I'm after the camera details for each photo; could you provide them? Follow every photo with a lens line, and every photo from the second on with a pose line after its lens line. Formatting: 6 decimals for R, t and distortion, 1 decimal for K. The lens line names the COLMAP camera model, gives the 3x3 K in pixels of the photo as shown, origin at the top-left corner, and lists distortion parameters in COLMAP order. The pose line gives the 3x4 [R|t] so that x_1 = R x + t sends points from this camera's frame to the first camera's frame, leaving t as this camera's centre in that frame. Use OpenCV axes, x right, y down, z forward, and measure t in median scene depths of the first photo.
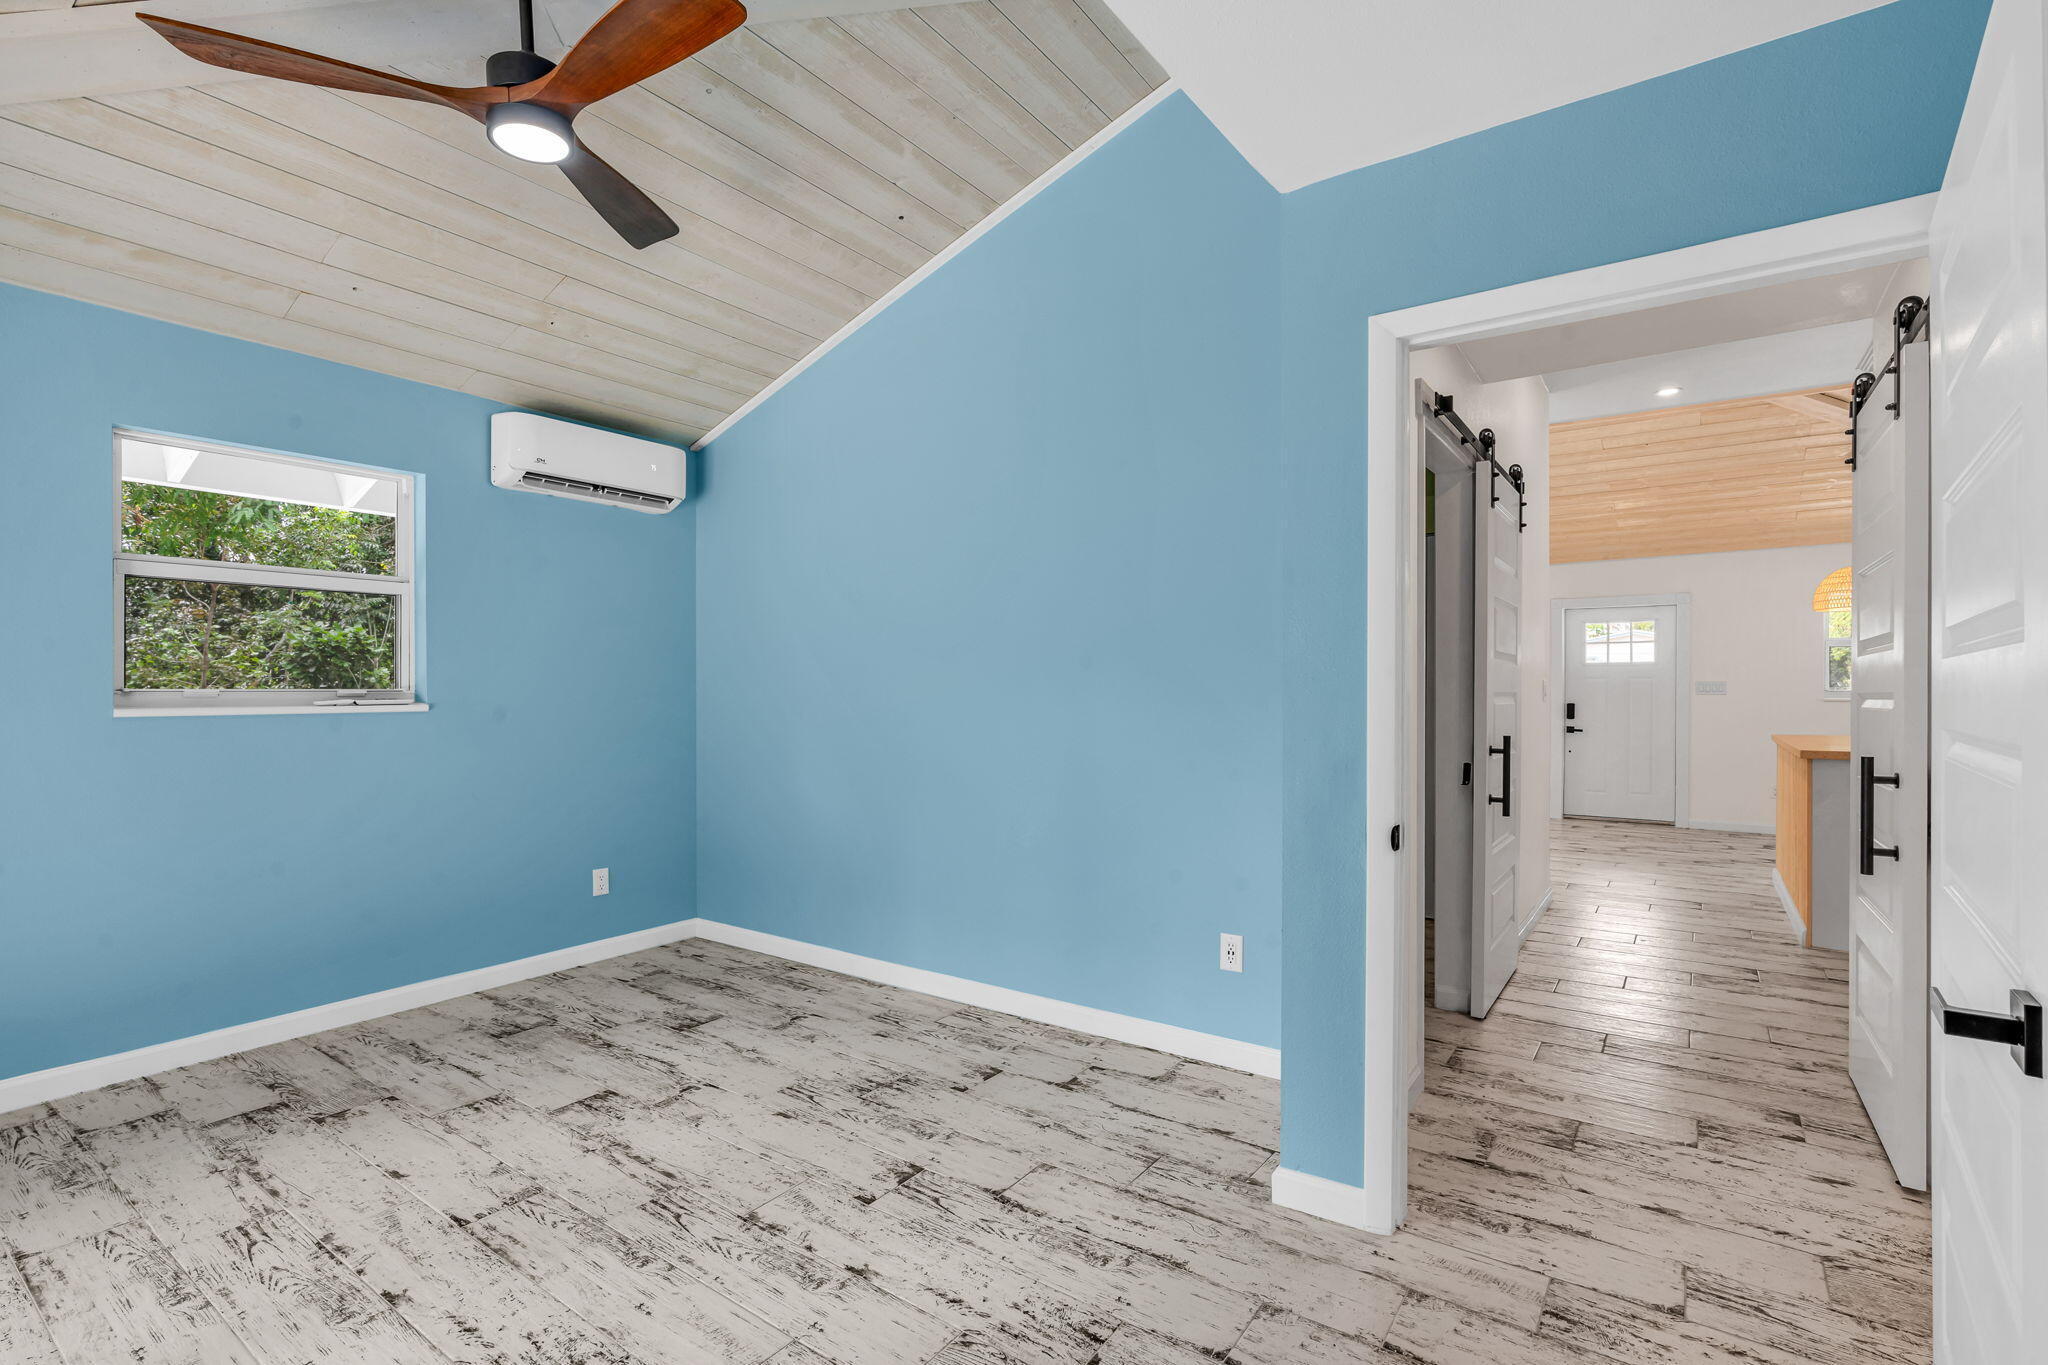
lens RADIAL K [[919.8, 0, 1018.9], [0, 919.8, 691.3], [0, 0, 1]] dist [-0.012388, 0.004549]
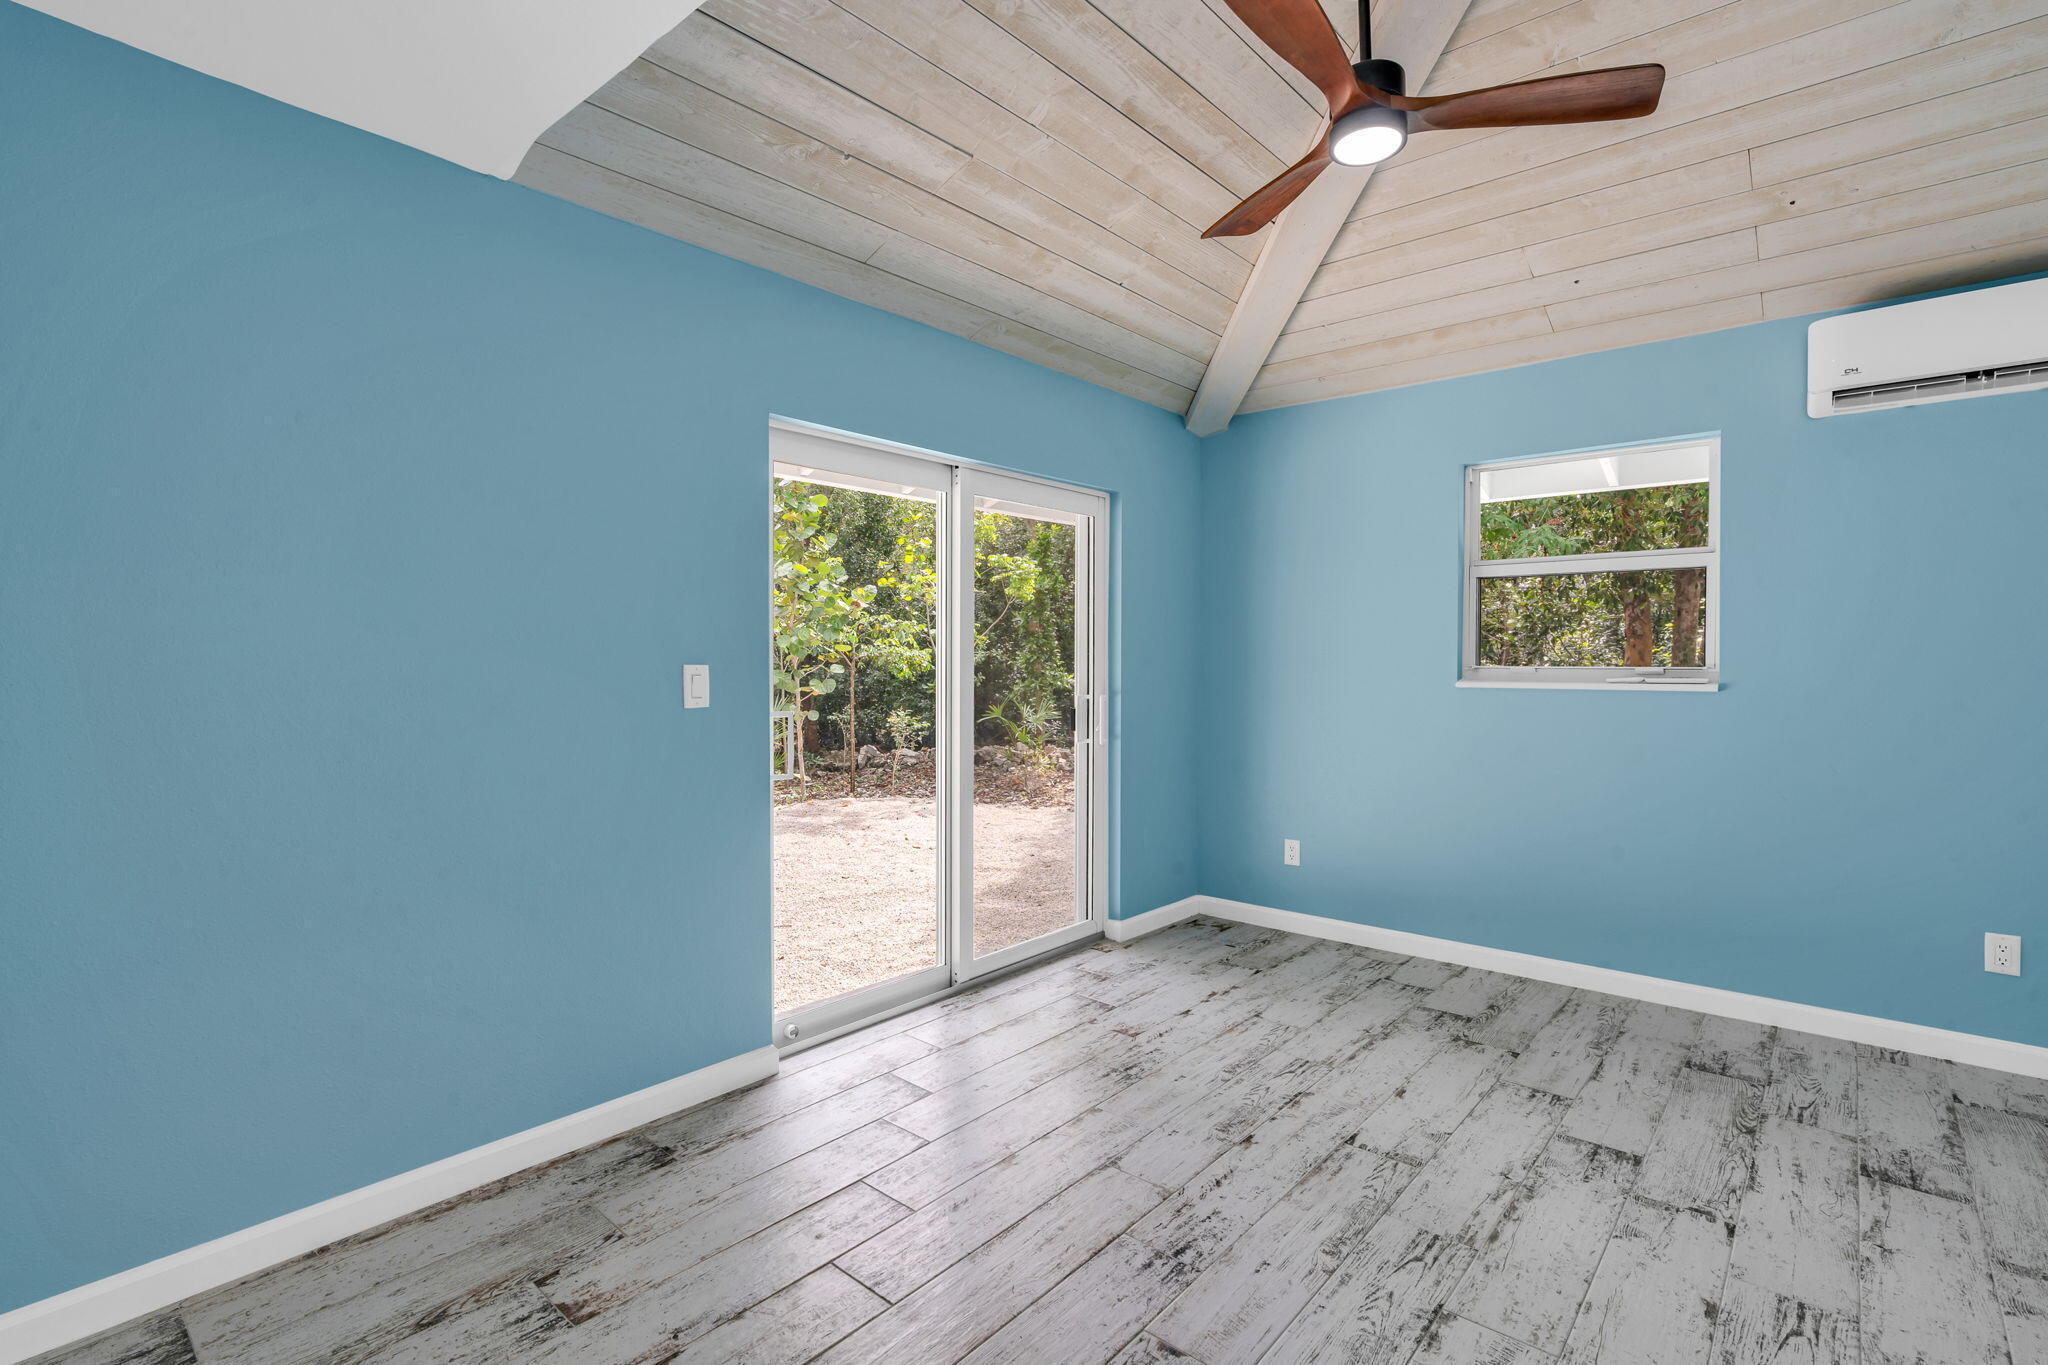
lens RADIAL K [[919.8, 0, 1031.3], [0, 919.8, 673.1], [0, 0, 1]] dist [-0.012388, 0.004549]
pose [[-0.067395, 0.011882, -0.997656, 0.399588], [-0.005989, 0.999906, 0.012313, -0.005188], [0.997708, 0.006805, -0.067317, 0.506384]]
